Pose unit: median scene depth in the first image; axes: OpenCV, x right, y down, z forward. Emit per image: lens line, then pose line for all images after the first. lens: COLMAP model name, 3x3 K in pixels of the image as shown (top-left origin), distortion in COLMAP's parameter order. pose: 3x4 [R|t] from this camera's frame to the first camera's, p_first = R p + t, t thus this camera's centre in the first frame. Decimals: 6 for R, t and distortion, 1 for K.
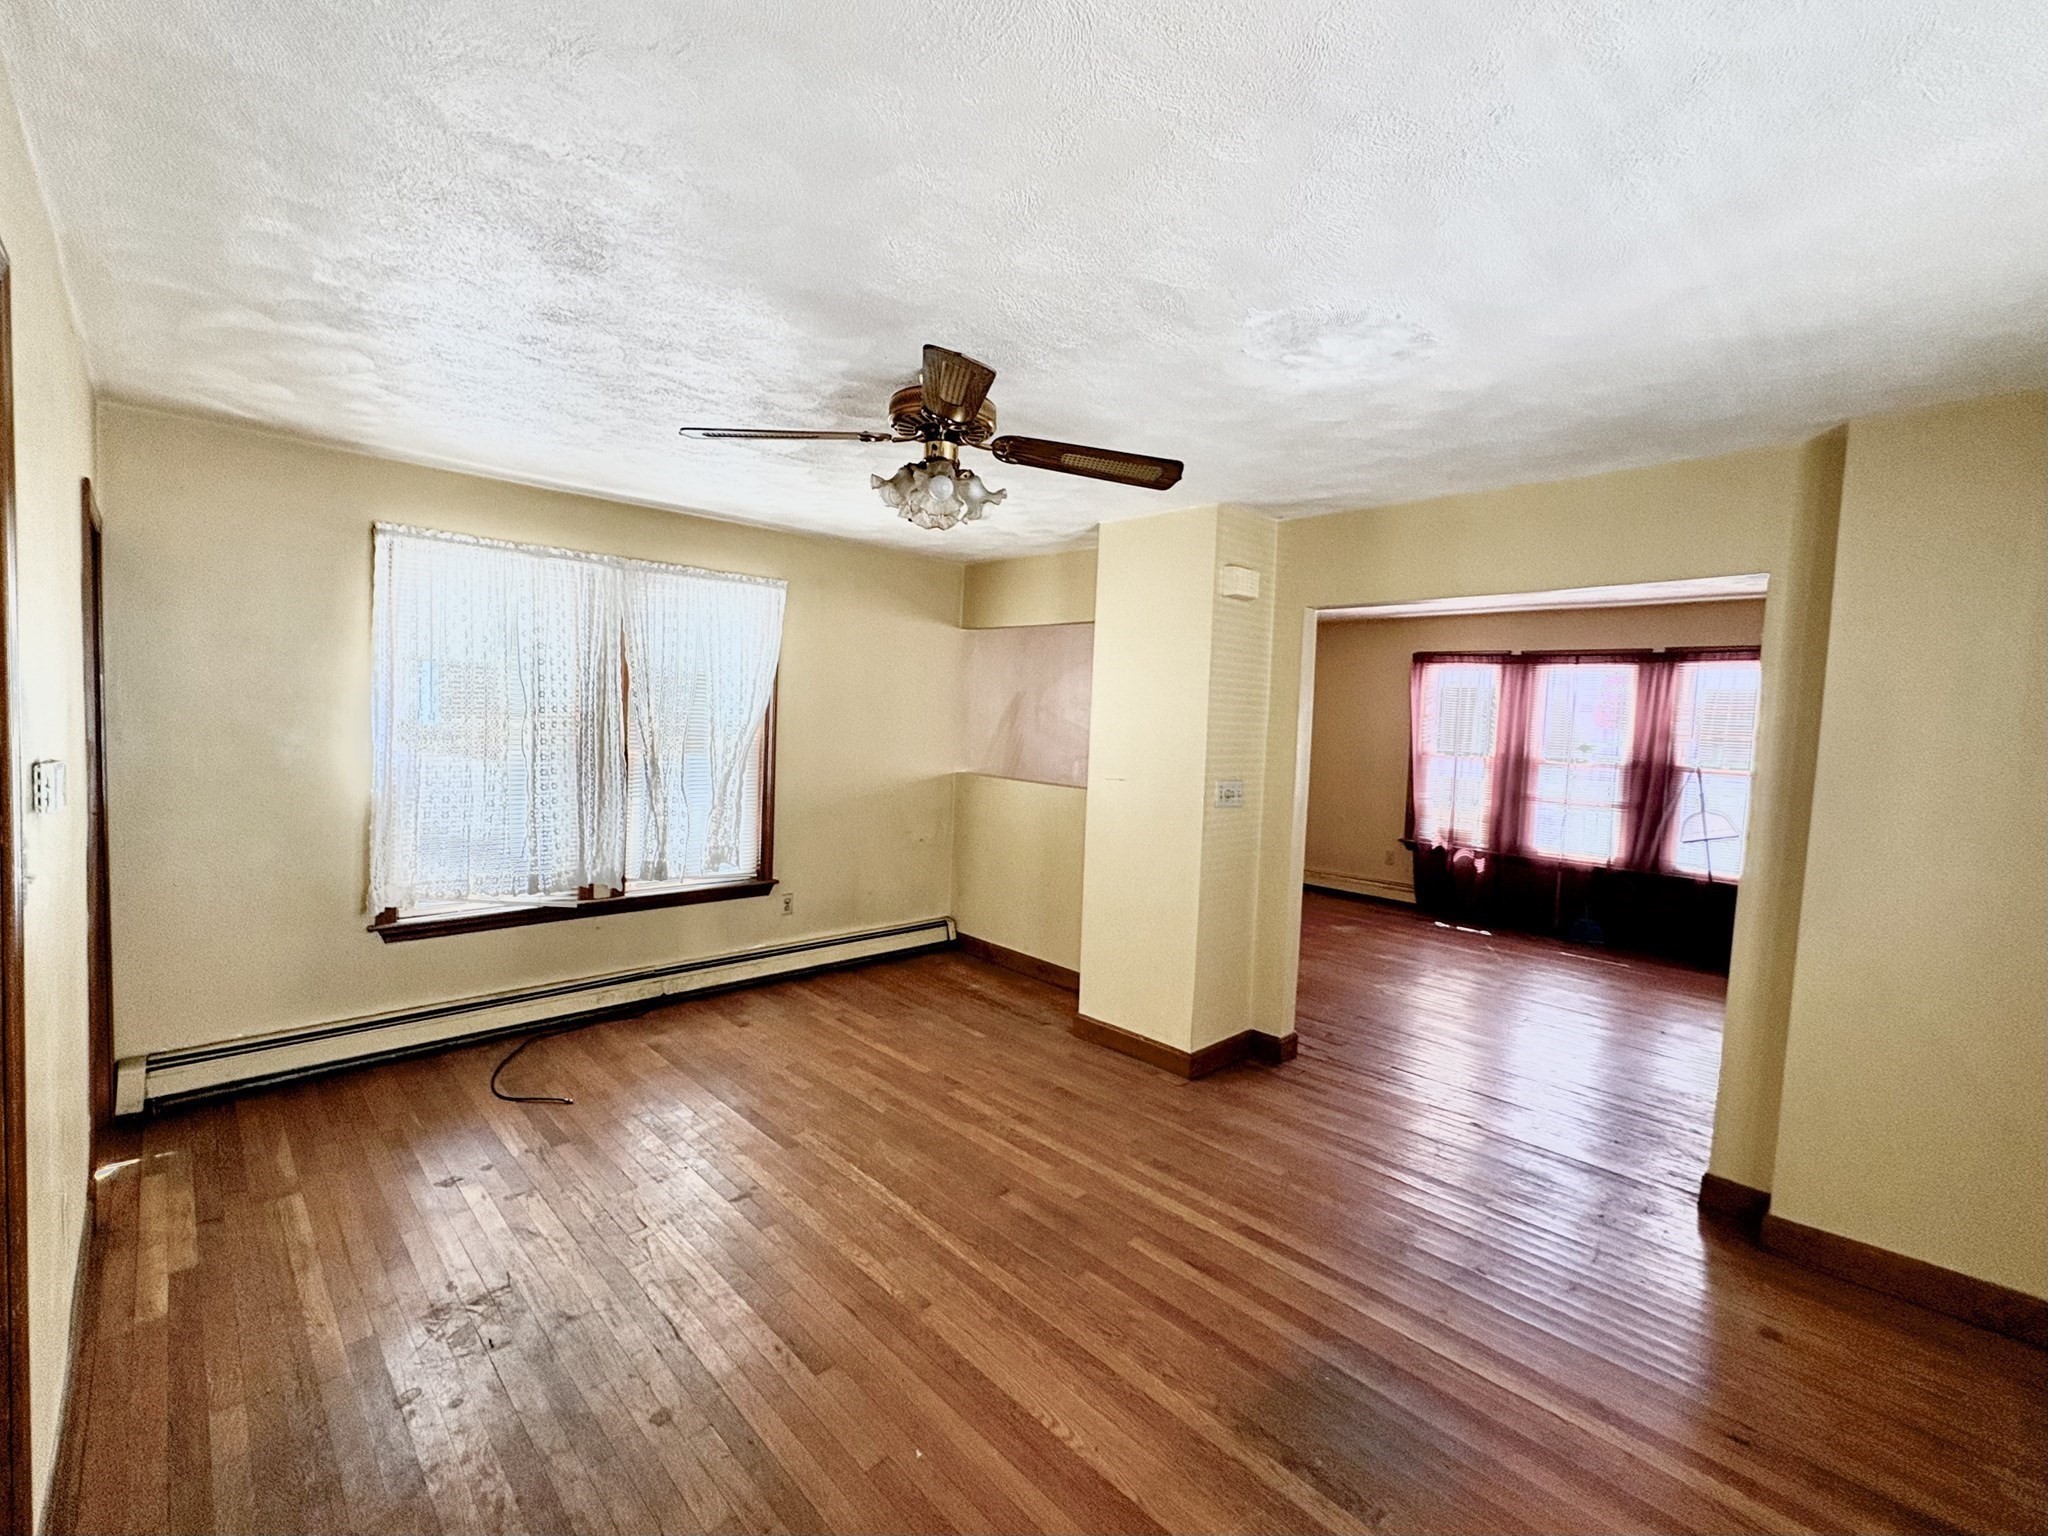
lens RADIAL K [[887.5, 0, 1020.4], [0, 887.5, 764.2], [0, 0, 1]] dist [-0.001261, -0.000240]
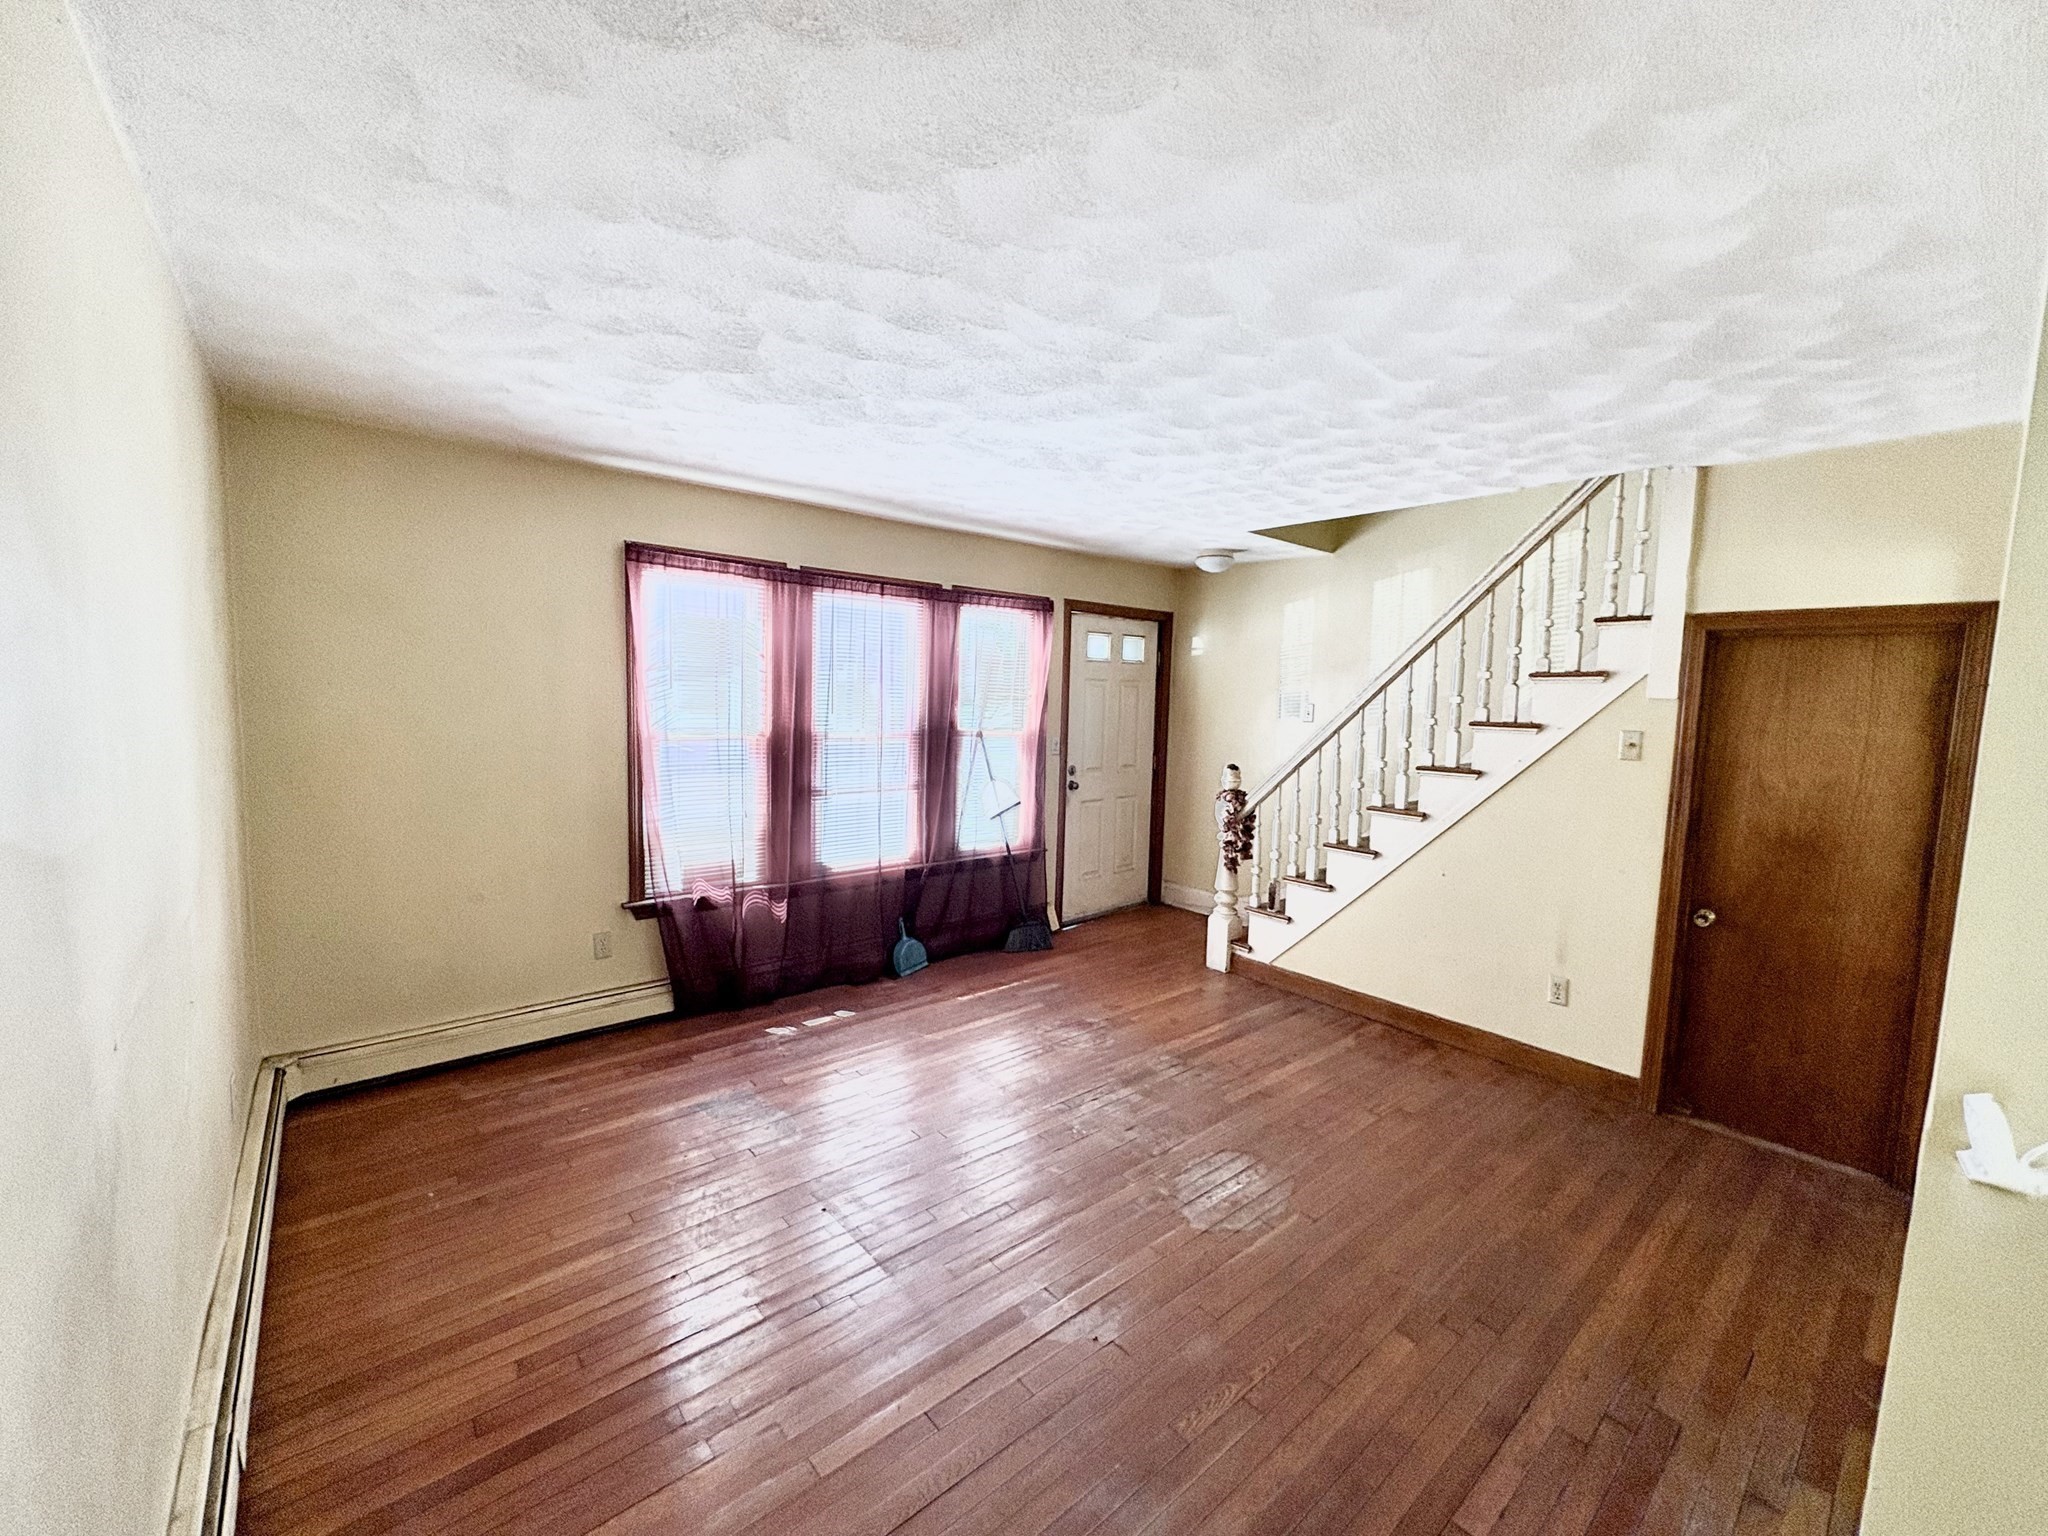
lens RADIAL K [[818.6, 0, 1031.0], [0, 818.6, 767.6], [0, 0, 1]] dist [-0.000493, -0.000081]
pose [[0.046709, -0.125059, 0.991049, -0.045455], [0.028286, 0.991900, 0.123833, -0.088632], [-0.998508, 0.022248, 0.049868, 1.384655]]
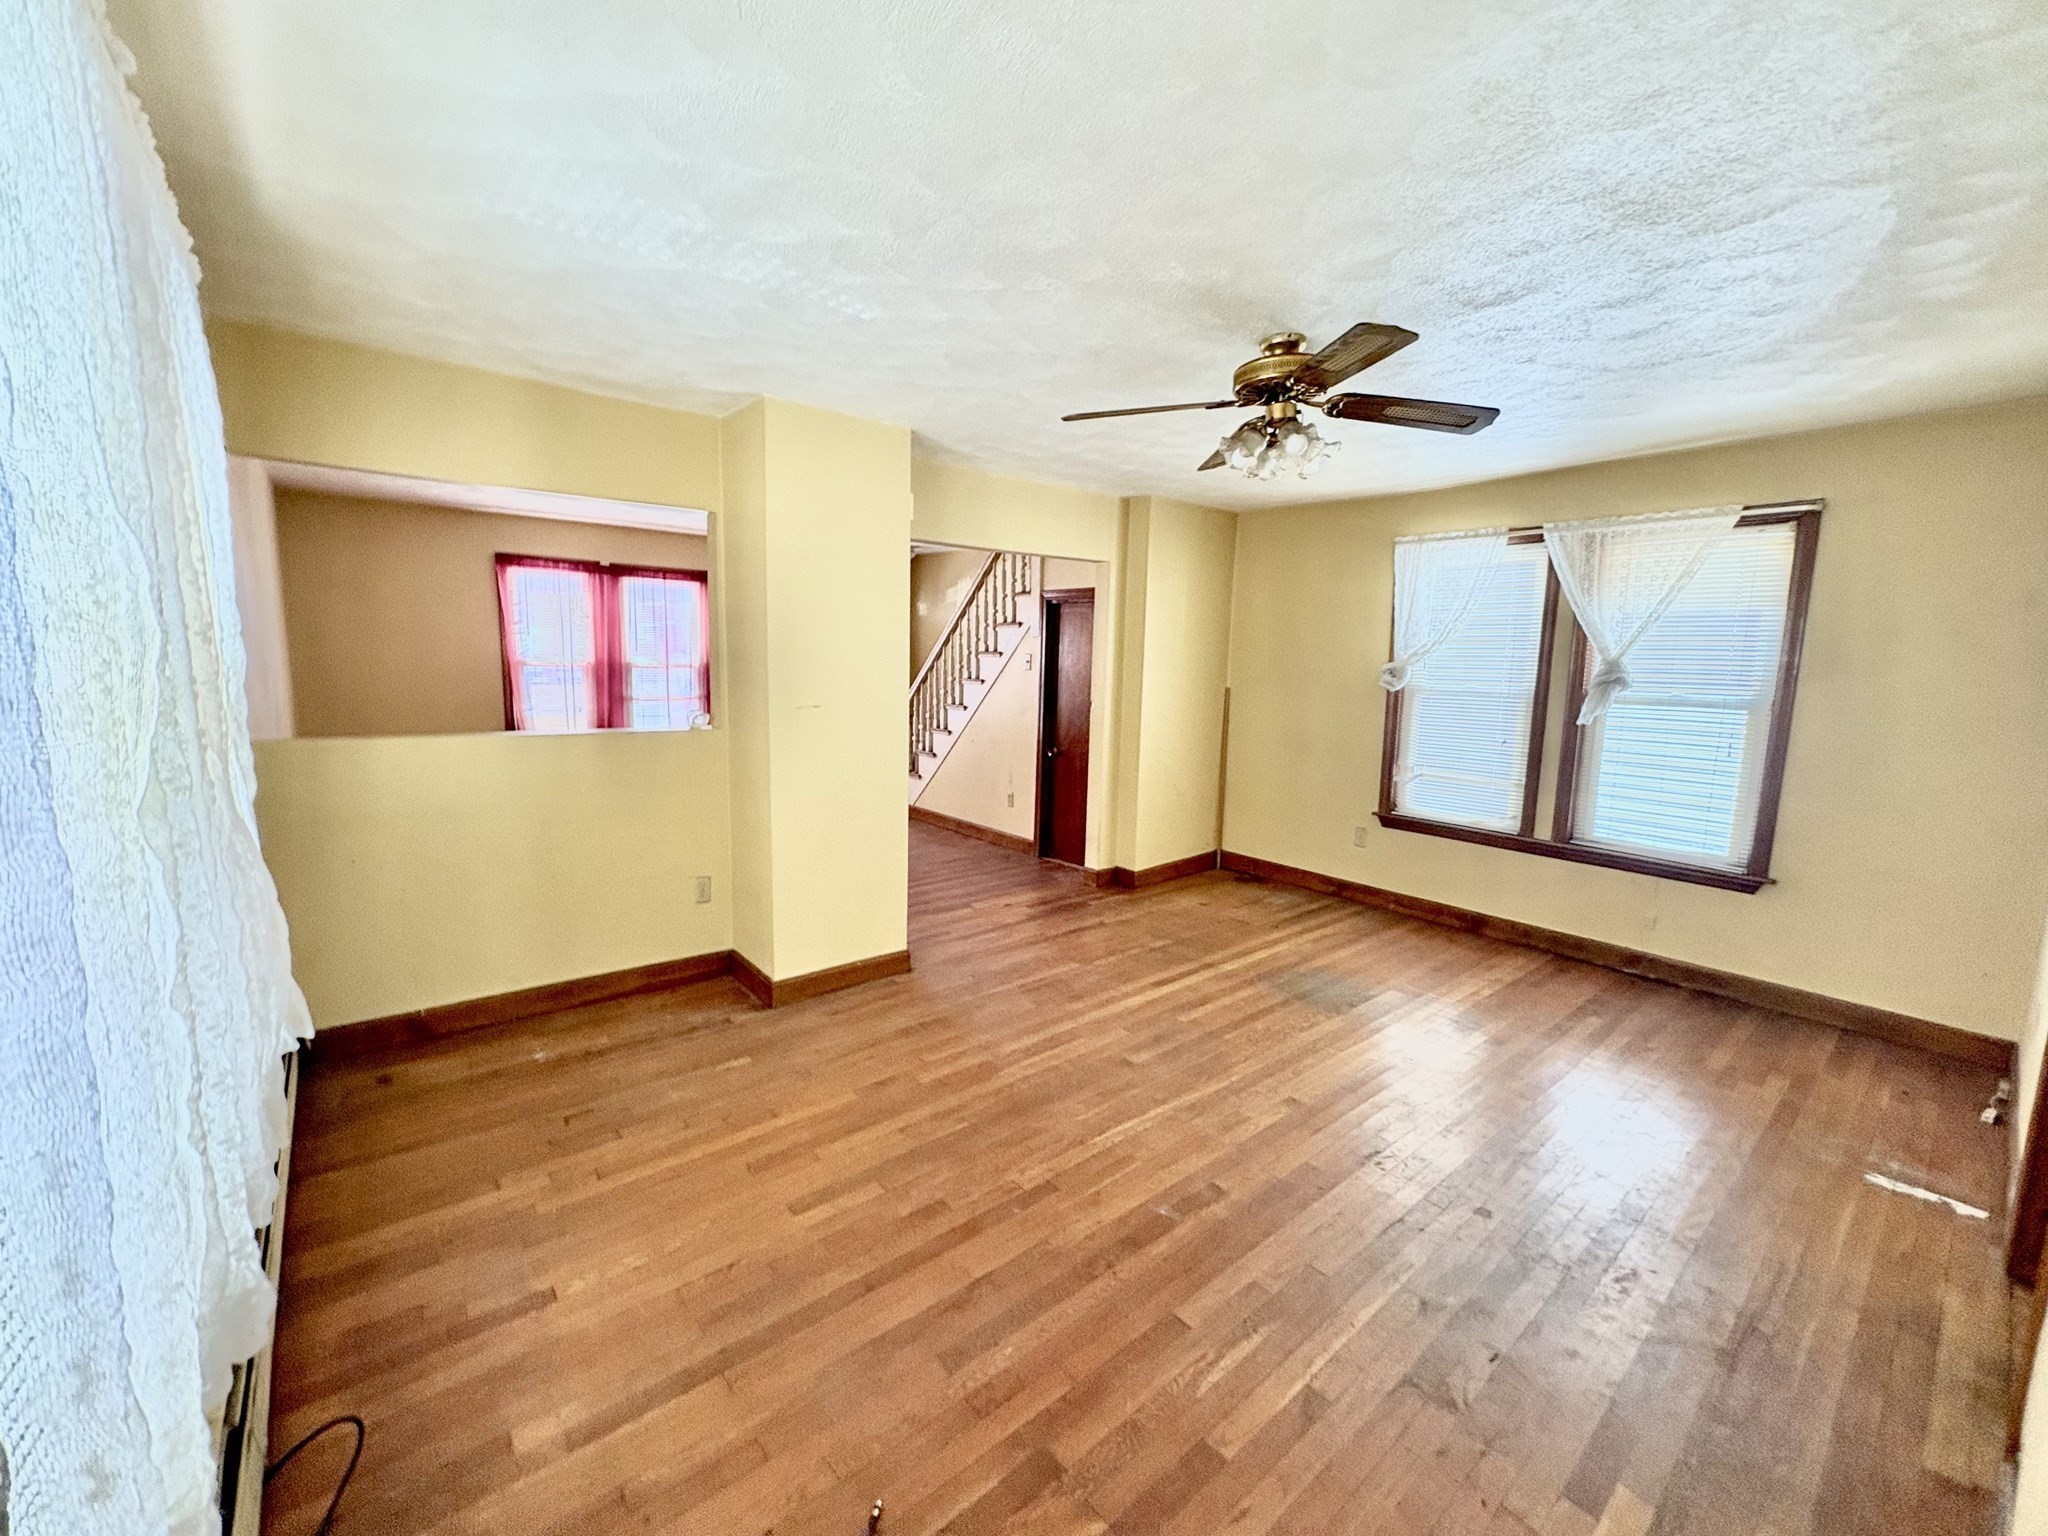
lens RADIAL K [[818.6, 0, 1024.1], [0, 818.6, 769.2], [0, 0, 1]] dist [-0.000493, -0.000081]
pose [[0.071036, -0.172743, 0.982402, -0.710360], [0.035668, 0.984700, 0.170568, -0.054851], [-0.996836, 0.022924, 0.076111, 0.736834]]
